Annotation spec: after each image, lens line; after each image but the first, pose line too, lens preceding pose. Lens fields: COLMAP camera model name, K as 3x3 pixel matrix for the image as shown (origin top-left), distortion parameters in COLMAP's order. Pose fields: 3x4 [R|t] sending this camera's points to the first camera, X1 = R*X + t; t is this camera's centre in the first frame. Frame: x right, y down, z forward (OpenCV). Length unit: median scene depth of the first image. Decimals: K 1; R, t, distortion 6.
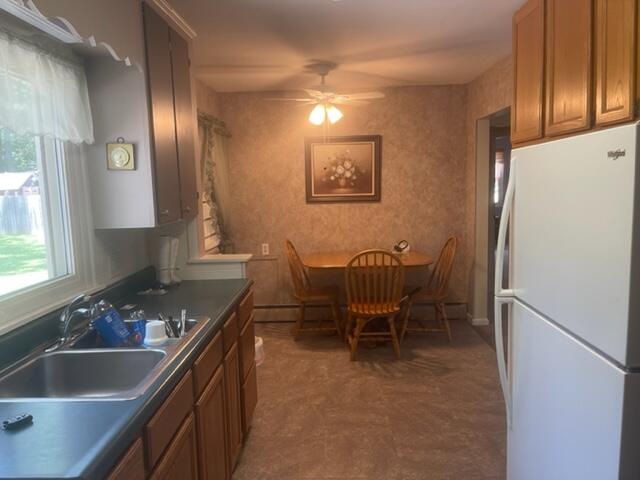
lens RADIAL K [[480.6, 0, 320.0], [0, 480.6, 240.0], [0, 0, 1]] dist [0.065077, -0.082975]
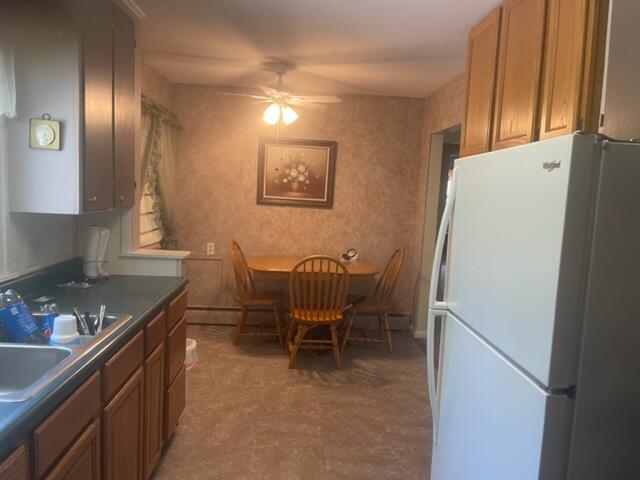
lens RADIAL K [[480.6, 0, 320.0], [0, 480.6, 240.0], [0, 0, 1]] dist [0.065077, -0.082975]
pose [[0.993535, 0.067408, 0.091346, 0.015152], [-0.066195, 0.997674, -0.016242, 0.003287], [-0.092228, 0.010091, 0.995687, 0.017266]]
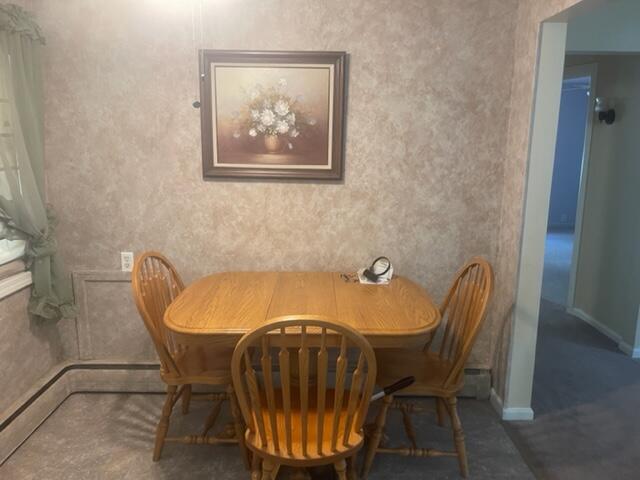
lens RADIAL K [[480.6, 0, 320.0], [0, 480.6, 240.0], [0, 0, 1]] dist [0.065077, -0.082975]
pose [[0.999024, 0.032330, 0.030095, 0.088020], [-0.034339, 0.997038, 0.068818, -0.052208], [-0.027781, -0.069784, 0.997175, 0.472602]]
